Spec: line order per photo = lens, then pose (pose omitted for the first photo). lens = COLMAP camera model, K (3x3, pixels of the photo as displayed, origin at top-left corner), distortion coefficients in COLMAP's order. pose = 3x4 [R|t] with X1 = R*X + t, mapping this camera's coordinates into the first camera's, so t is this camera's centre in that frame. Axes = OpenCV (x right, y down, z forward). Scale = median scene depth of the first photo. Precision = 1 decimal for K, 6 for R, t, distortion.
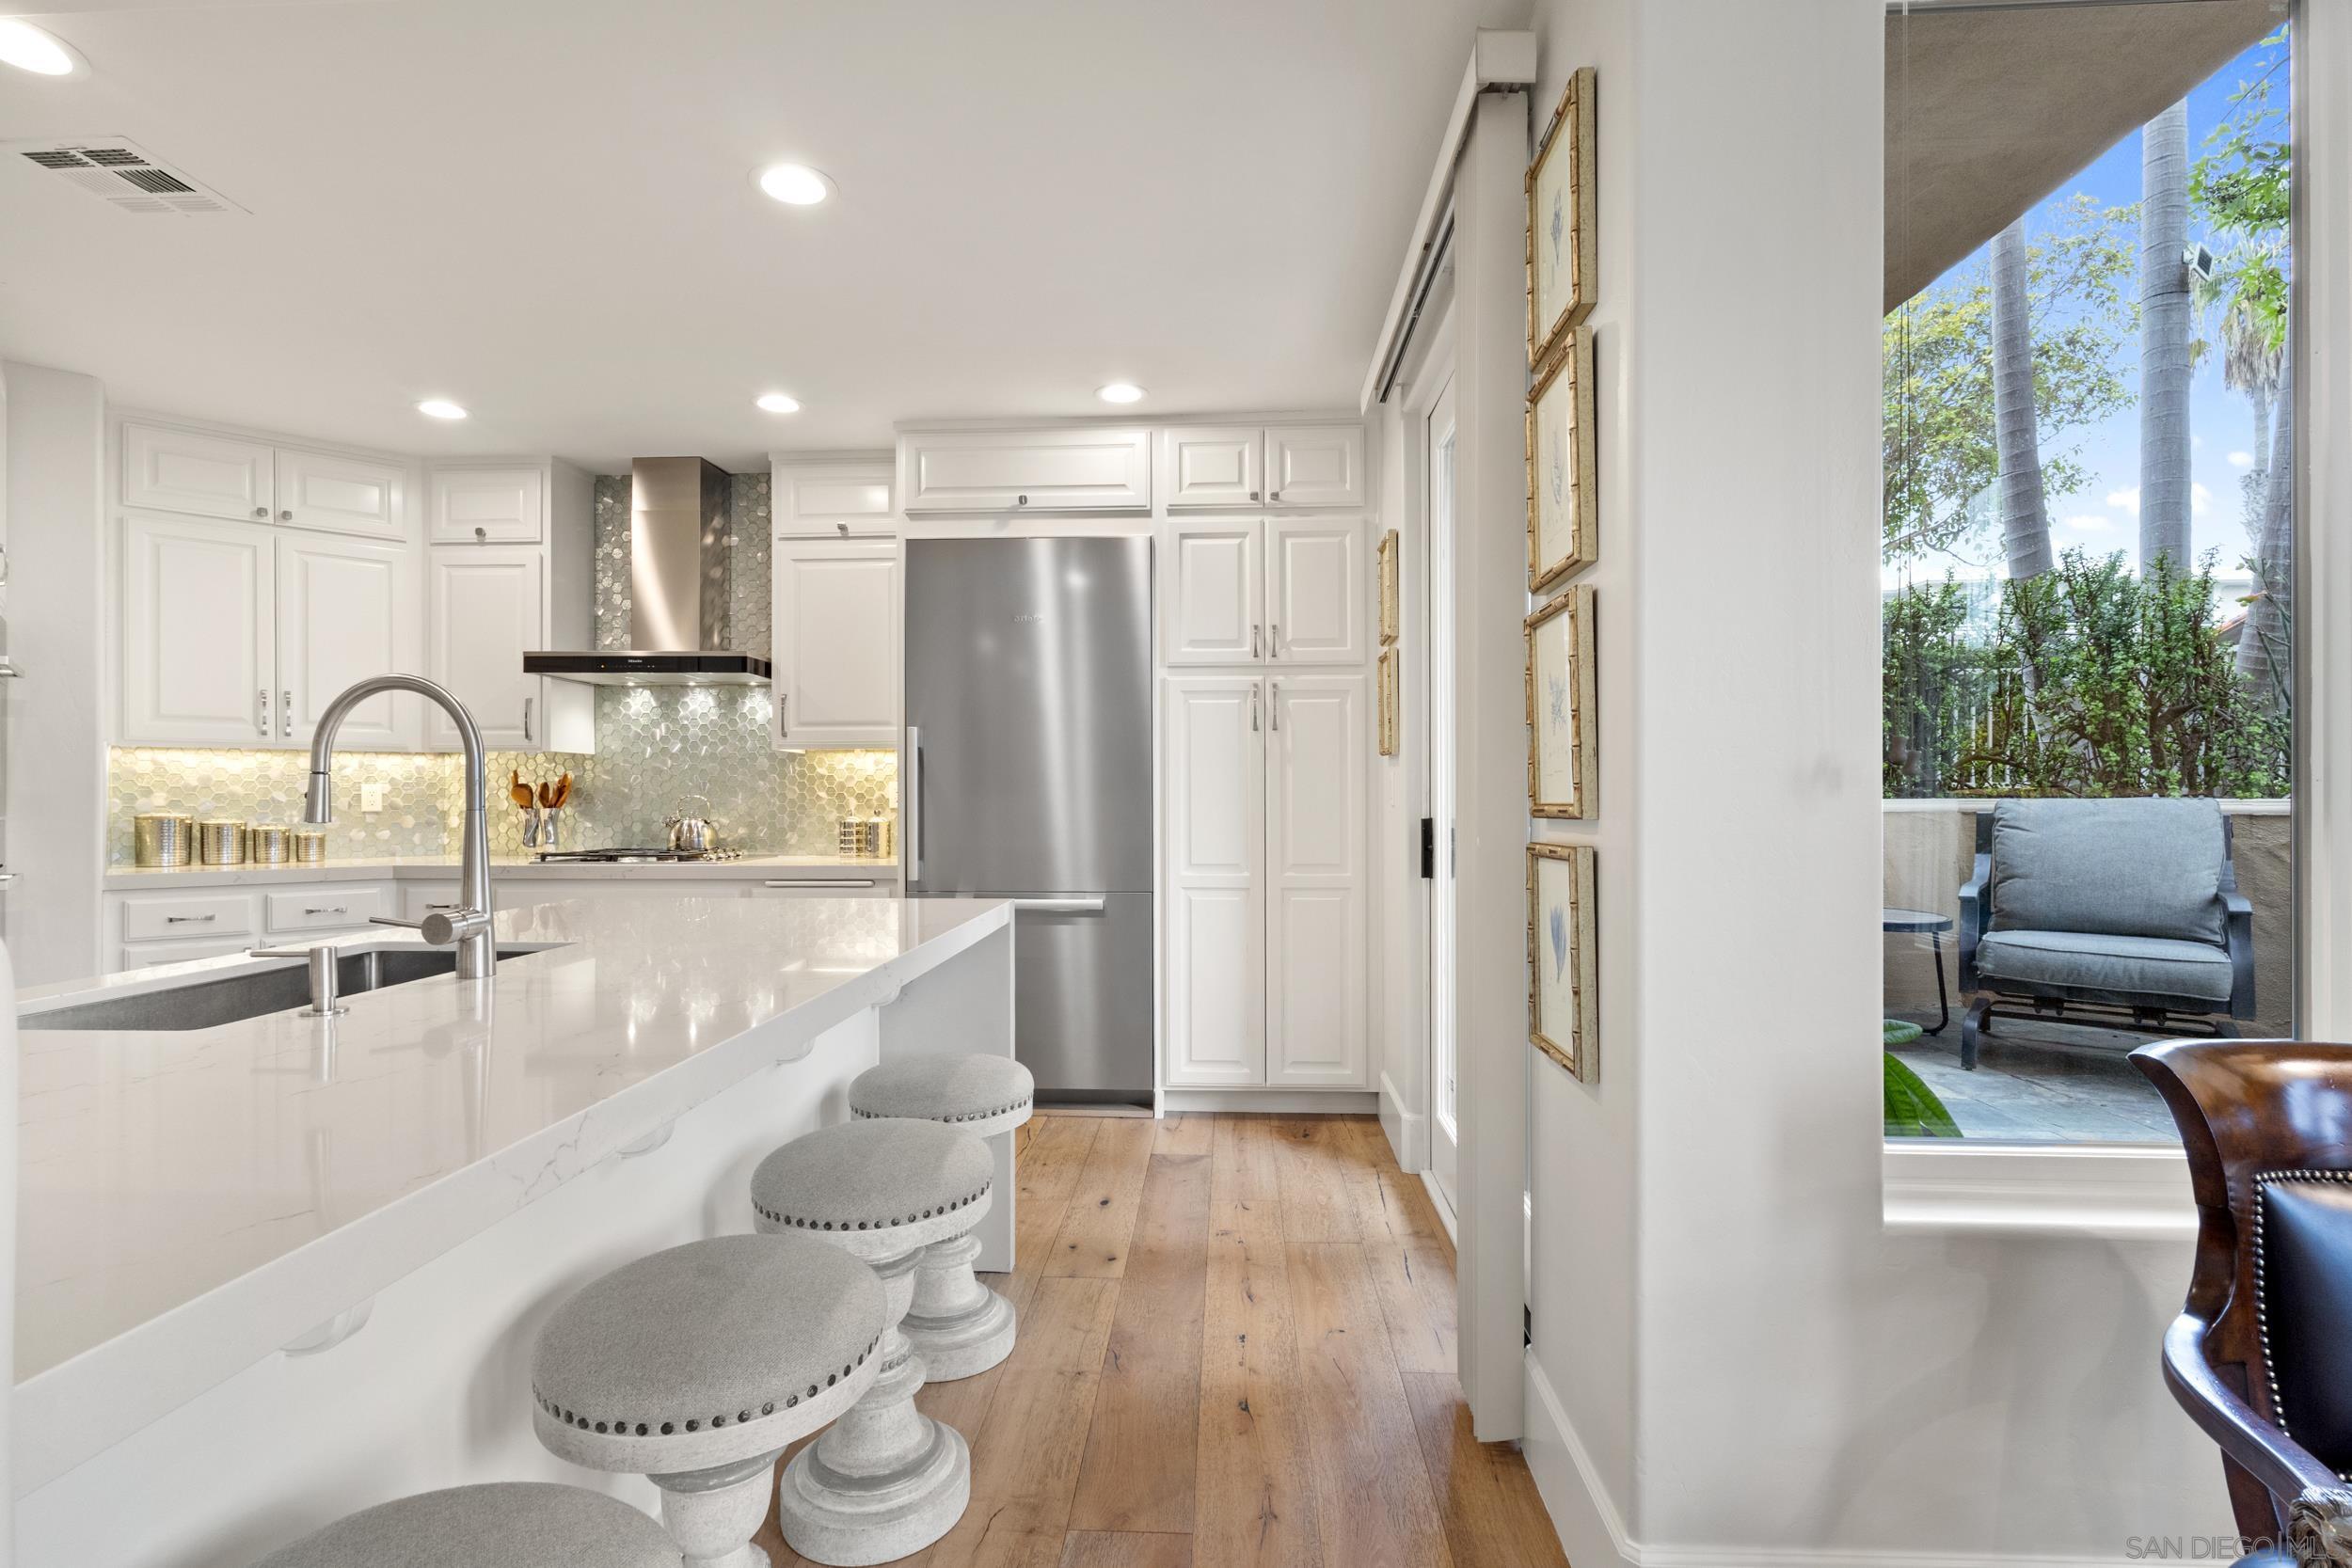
lens RADIAL K [[1091.5, 0, 1173.6], [0, 1091.5, 792.4], [0, 0, 1]] dist [0.003009, 0.001924]
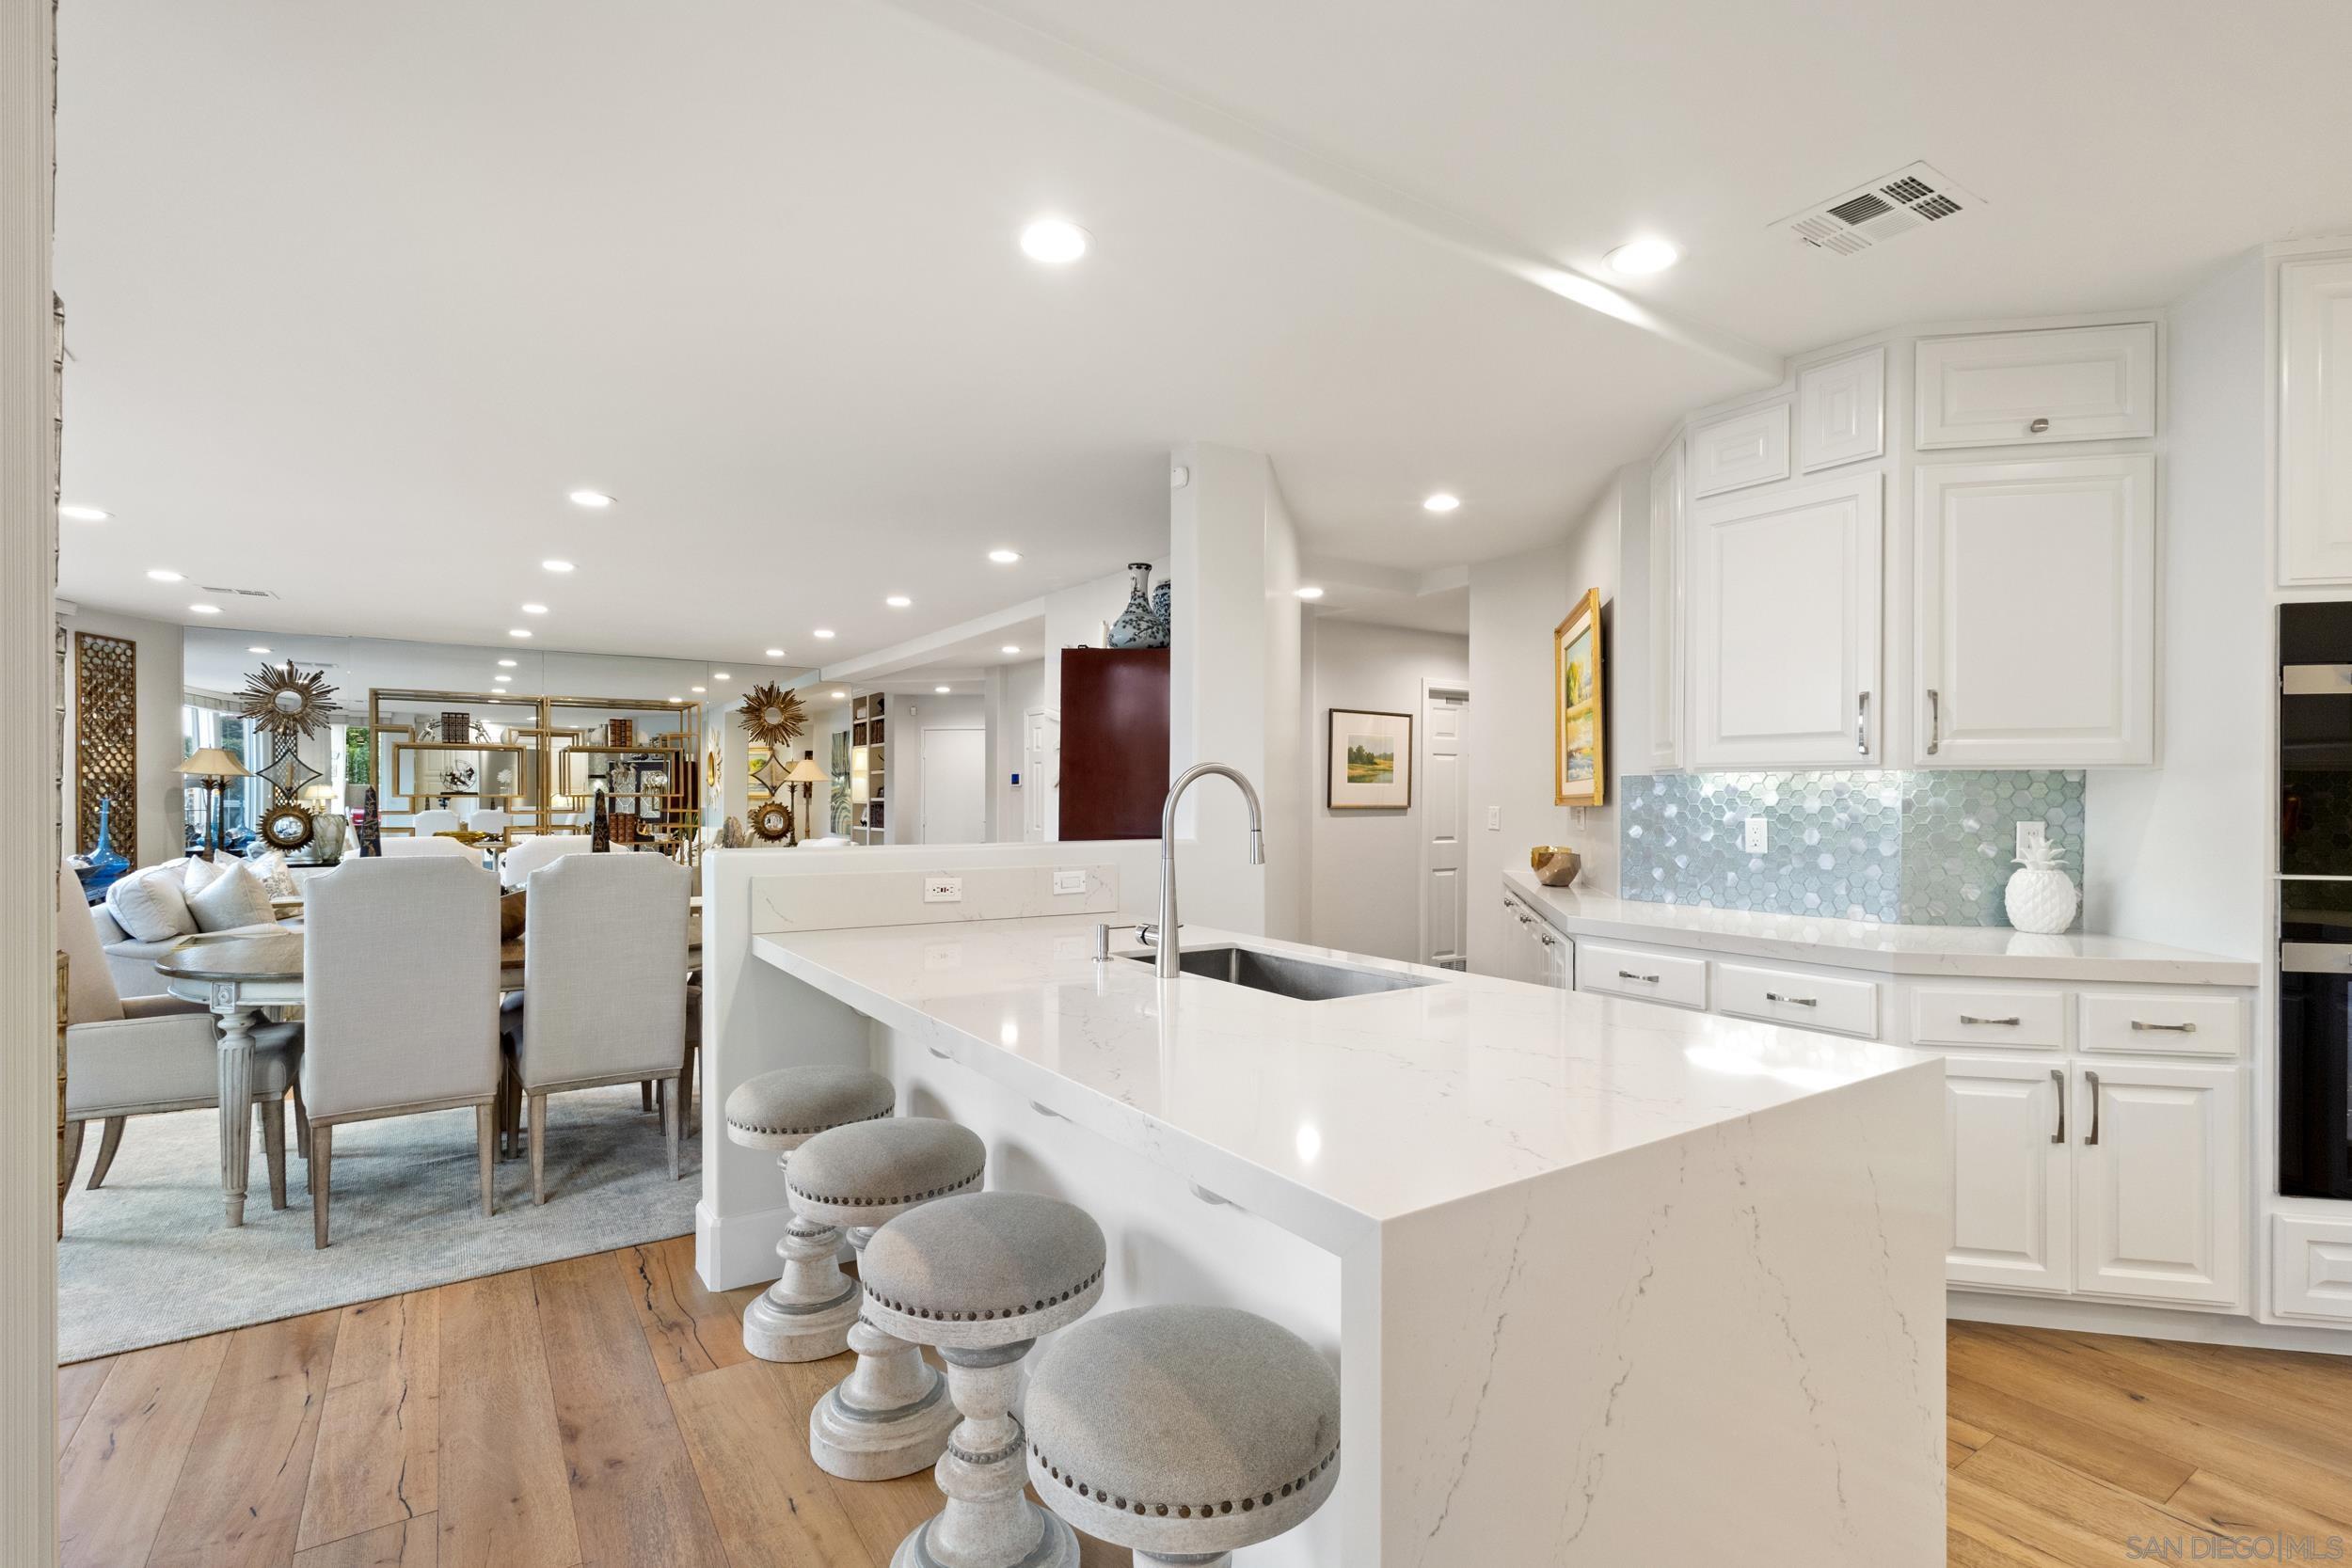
lens RADIAL K [[1091.5, 0, 1178.4], [0, 1091.5, 798.1], [0, 0, 1]] dist [0.003009, 0.001924]
pose [[-0.800018, -0.001186, -0.599975, 0.069785], [-0.000990, 0.999999, -0.000657, -0.022556], [0.599975, 0.000069, -0.800019, 0.808689]]
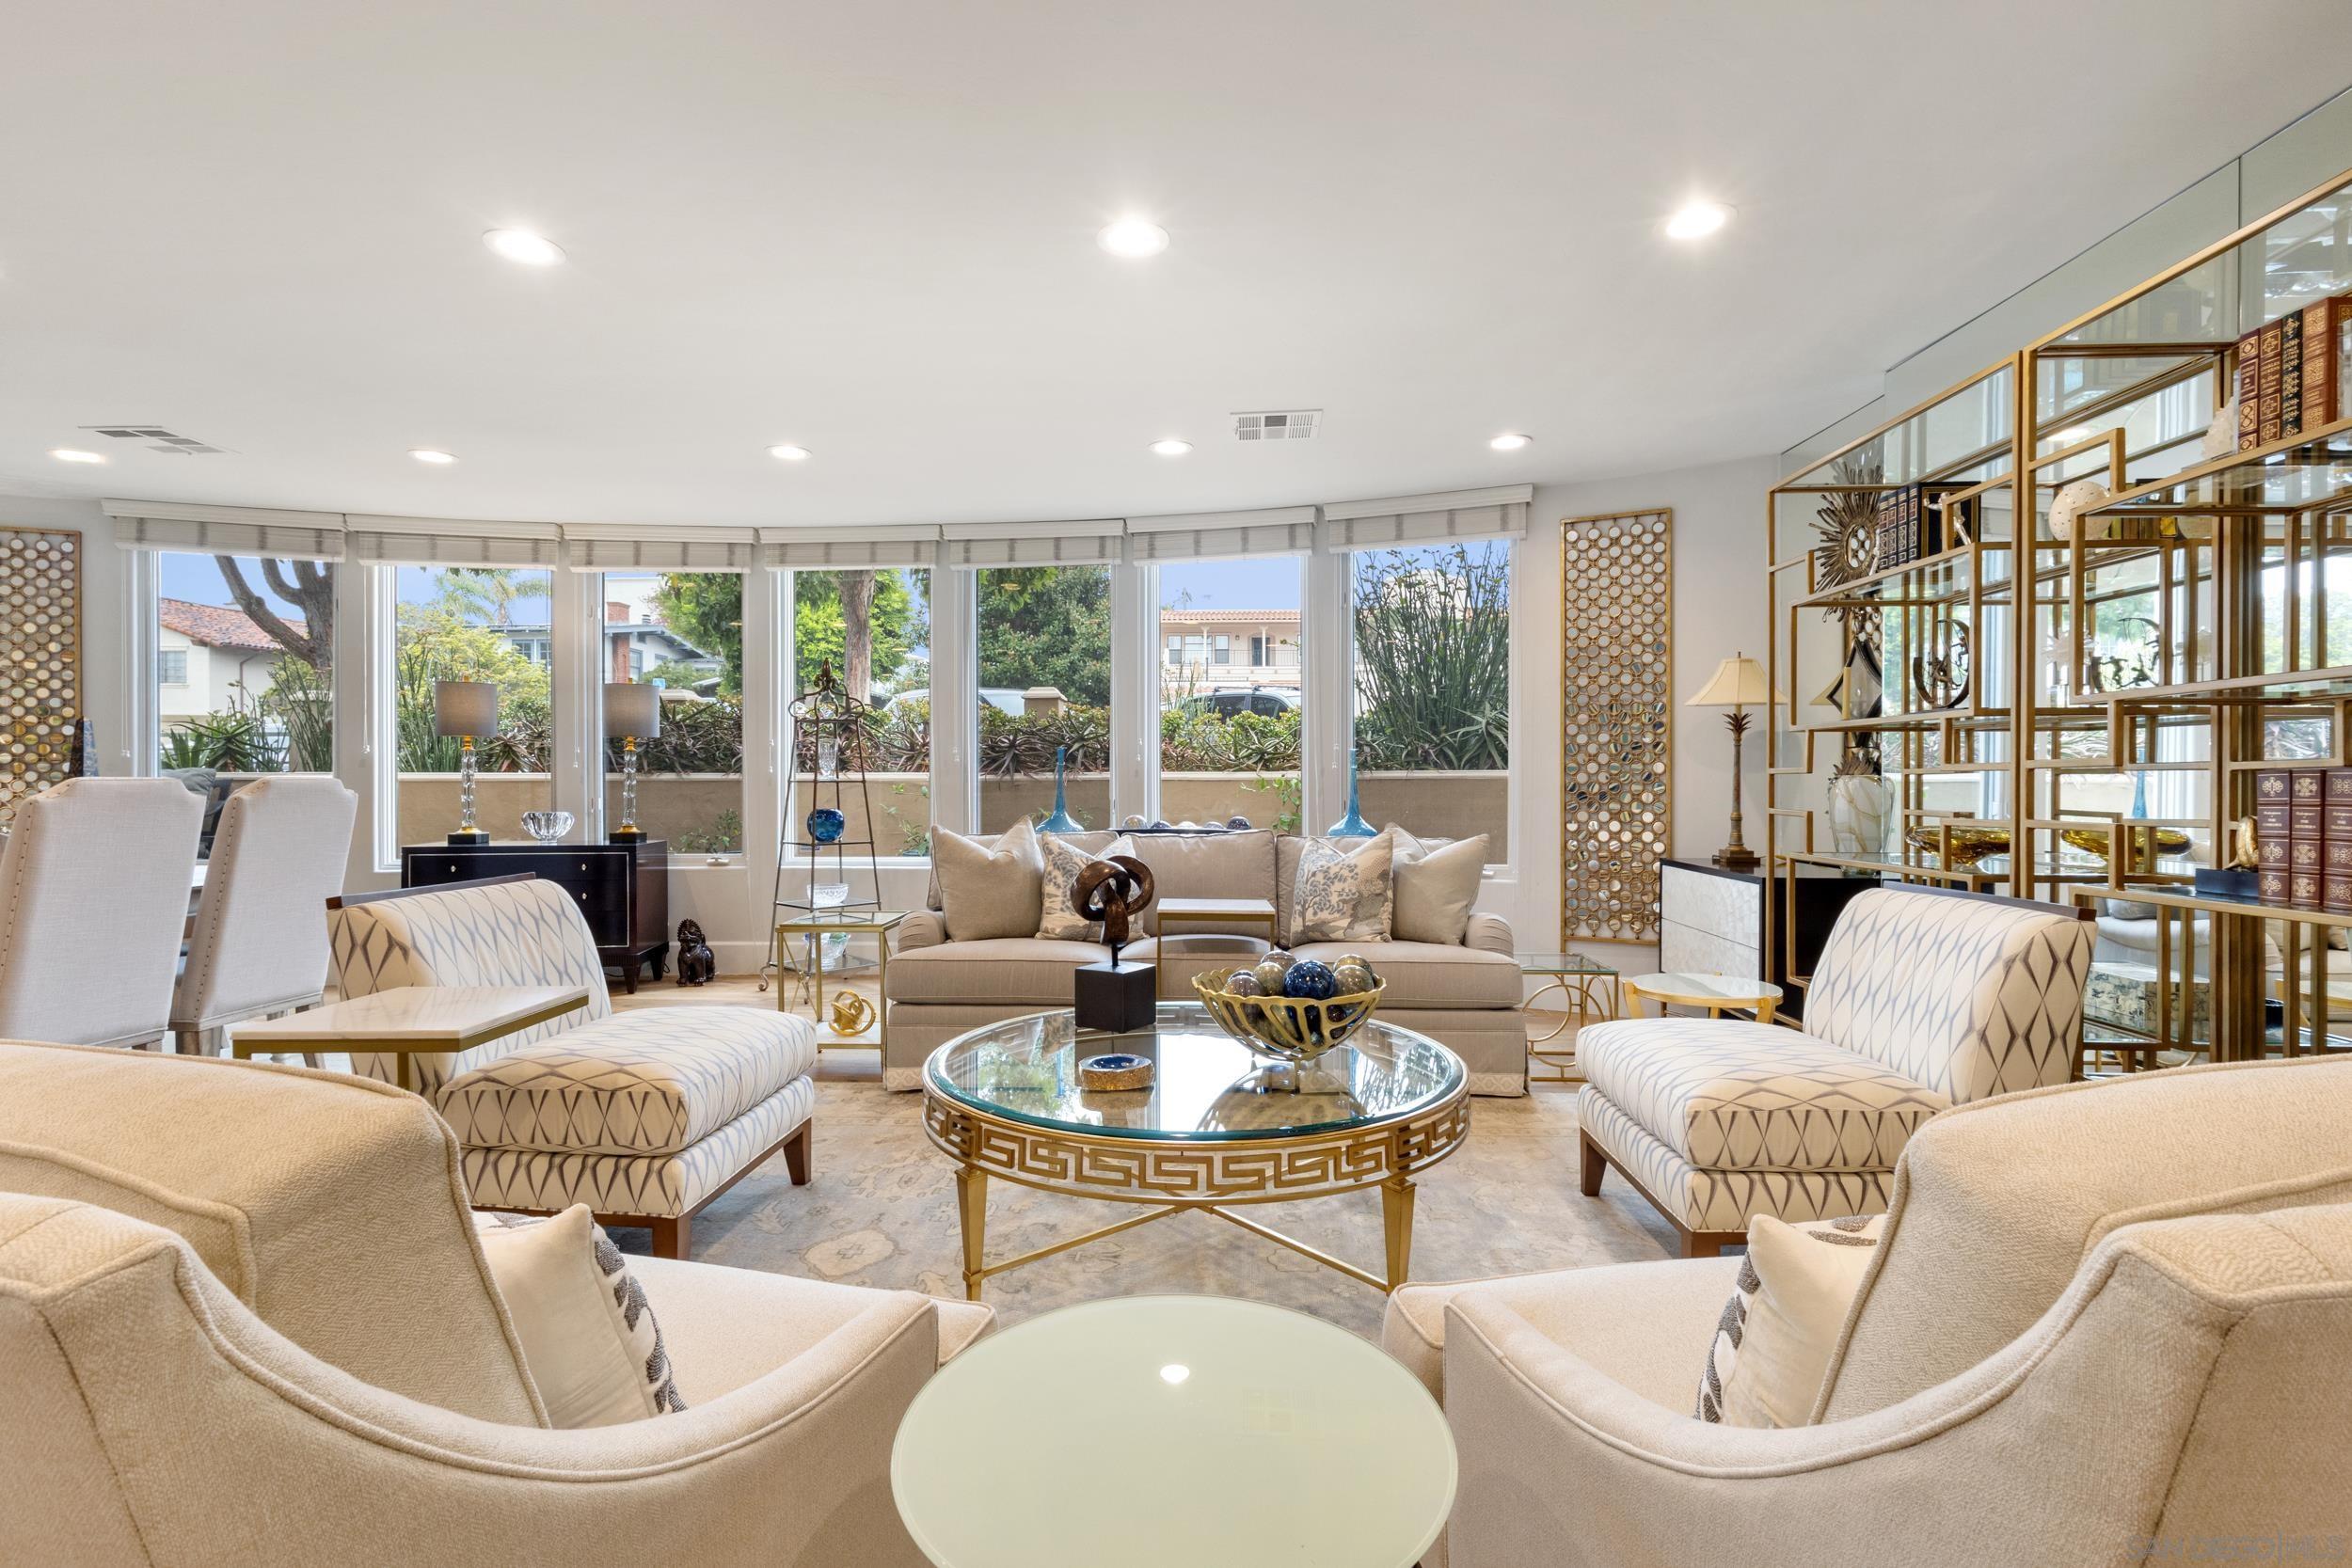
lens RADIAL K [[1091.5, 0, 1172.3], [0, 1091.5, 790.4], [0, 0, 1]] dist [0.003009, 0.001924]
pose [[-0.008249, -0.005922, 0.999948, -0.819401], [-0.003868, 0.999975, 0.005890, 0.018230], [-0.999958, -0.003819, -0.008272, -1.155546]]
